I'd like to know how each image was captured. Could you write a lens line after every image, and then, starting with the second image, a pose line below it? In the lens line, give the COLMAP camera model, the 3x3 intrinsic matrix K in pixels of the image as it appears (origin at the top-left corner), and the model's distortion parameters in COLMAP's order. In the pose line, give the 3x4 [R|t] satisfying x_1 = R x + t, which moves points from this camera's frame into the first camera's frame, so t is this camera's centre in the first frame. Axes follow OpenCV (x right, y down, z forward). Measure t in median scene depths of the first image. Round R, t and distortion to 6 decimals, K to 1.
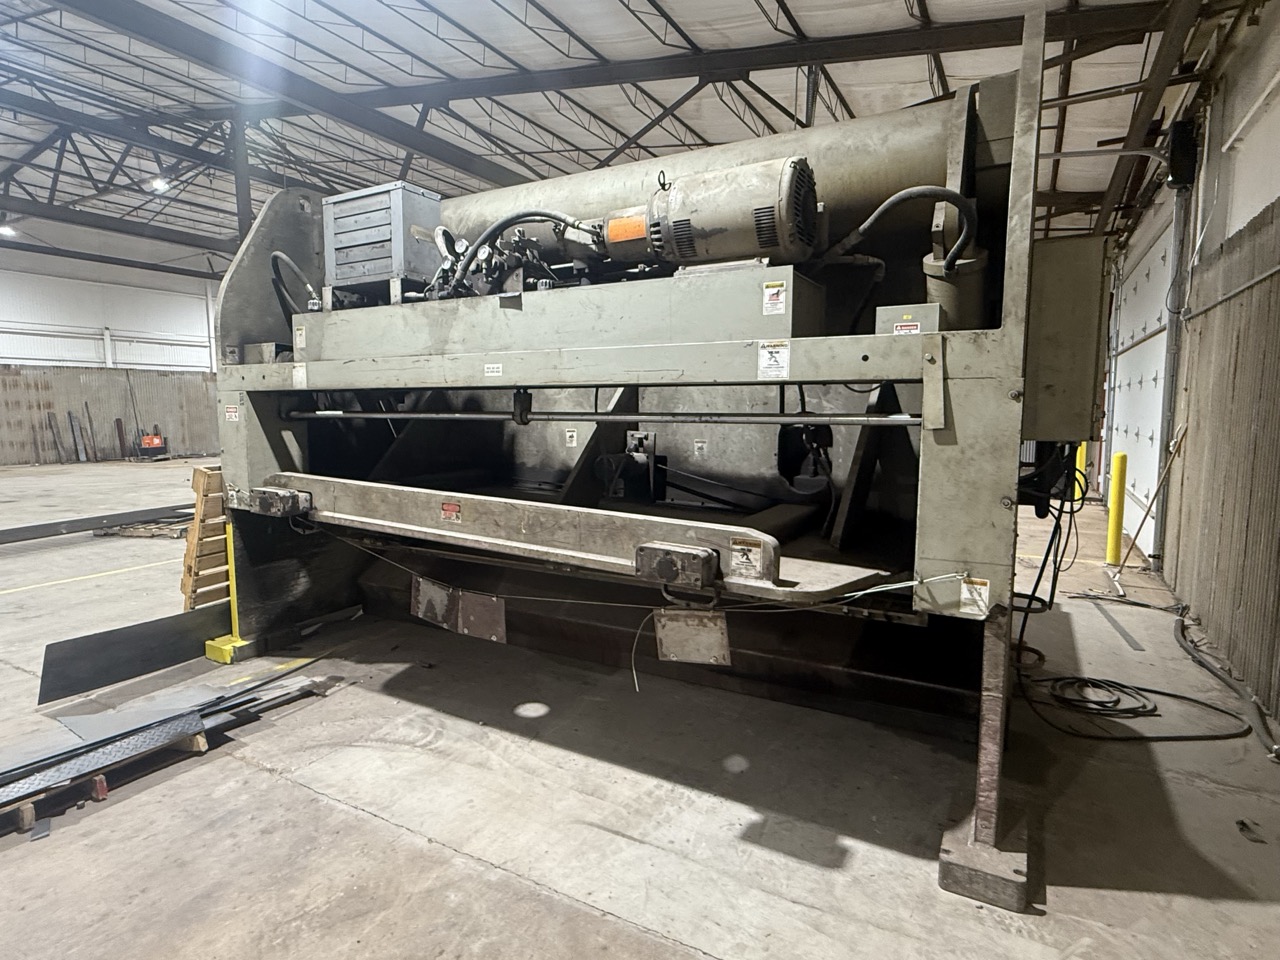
lens RADIAL K [[689.5, 0, 640.0], [0, 689.5, 480.0], [0, 0, 1]] dist [-0.000890, -0.001334]
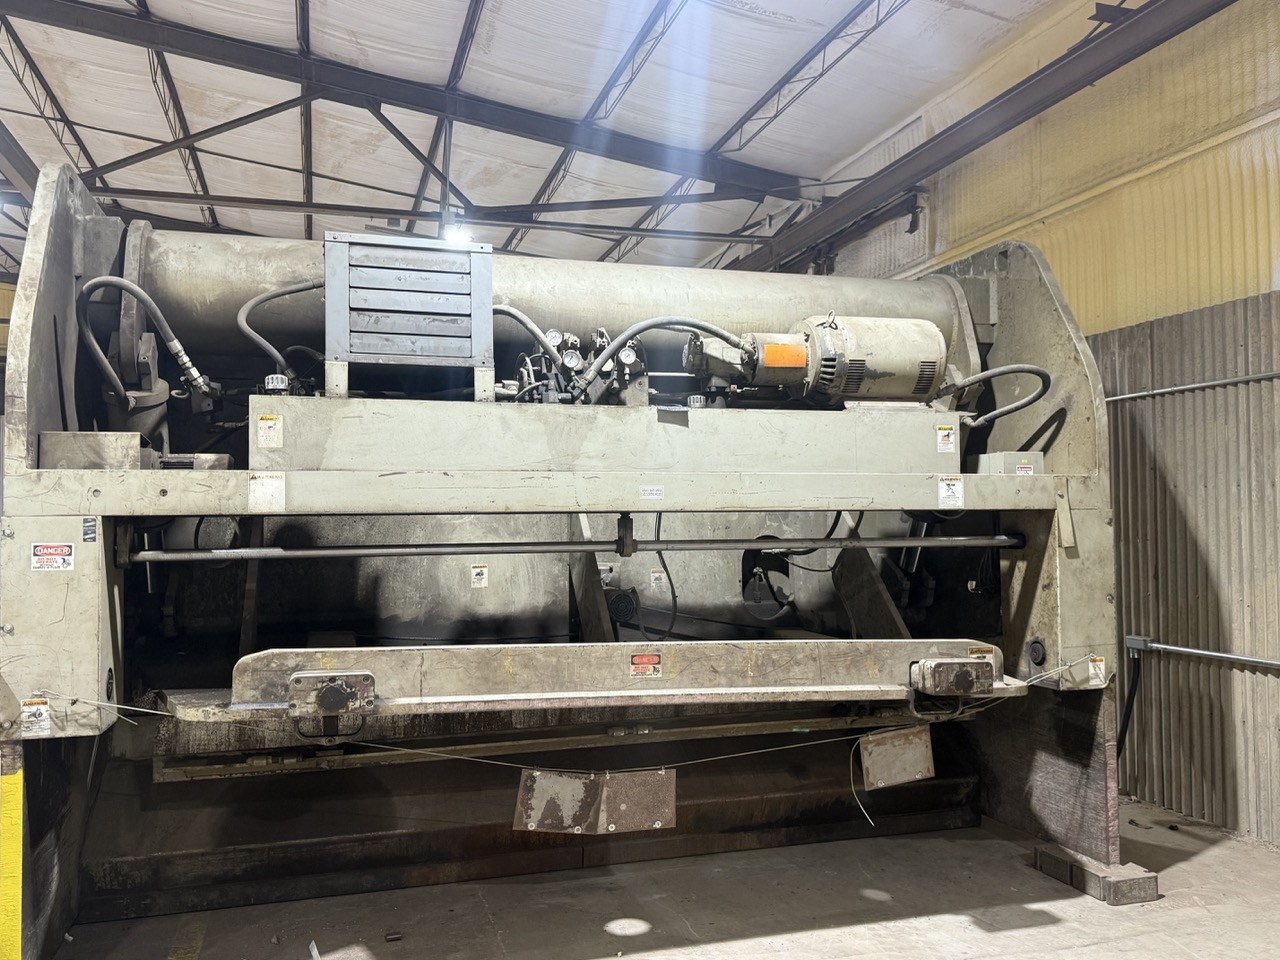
lens RADIAL K [[1010.2, 0, 618.8], [0, 1010.2, 485.6], [0, 0, 1]] dist [0.140604, -0.260250]
pose [[0.699107, 0.018879, 0.714768, -1.216961], [0.086496, 0.990077, -0.110752, -0.035403], [-0.709766, 0.139252, 0.690536, 0.176971]]
